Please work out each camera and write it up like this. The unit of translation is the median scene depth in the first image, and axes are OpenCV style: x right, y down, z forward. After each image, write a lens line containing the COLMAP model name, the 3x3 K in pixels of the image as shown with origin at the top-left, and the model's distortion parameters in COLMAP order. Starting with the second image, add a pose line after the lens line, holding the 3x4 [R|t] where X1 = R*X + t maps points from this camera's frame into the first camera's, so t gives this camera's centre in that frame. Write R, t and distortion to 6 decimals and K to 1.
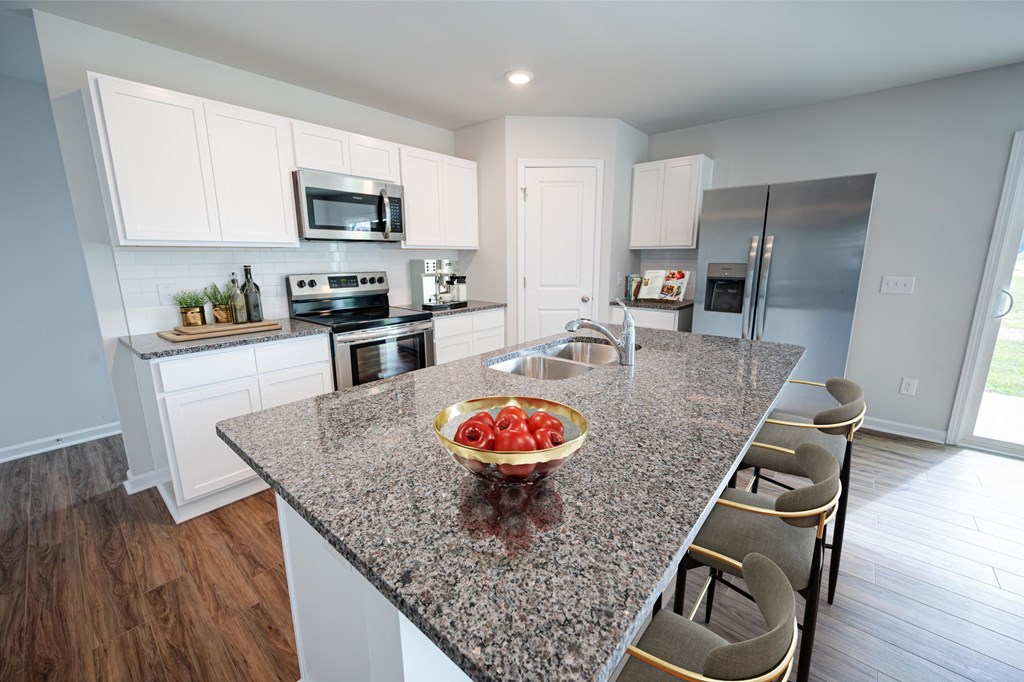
lens RADIAL K [[403.4, 0, 512.0], [0, 403.4, 341.0], [0, 0, 1]] dist [0.000350, 0.000107]
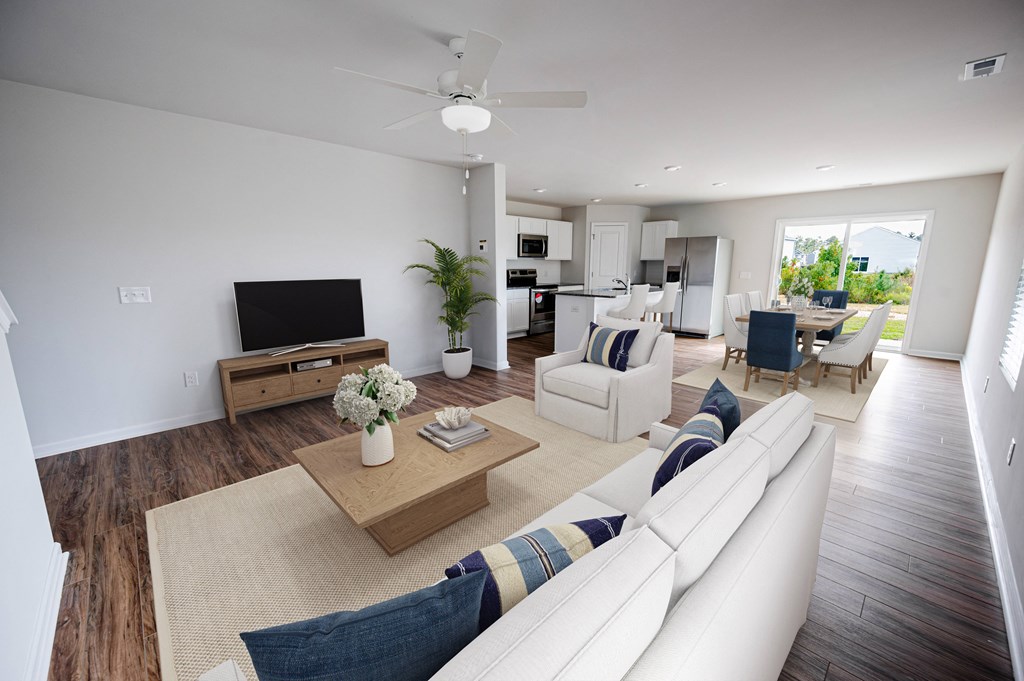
lens RADIAL K [[403.4, 0, 512.0], [0, 403.4, 340.5], [0, 0, 1]] dist [0.000350, 0.000107]
pose [[0.995901, 0.021350, -0.087895, -0.240586], [-0.023142, 0.999543, -0.019425, 0.317935], [0.087440, 0.021379, 0.995940, -1.468038]]
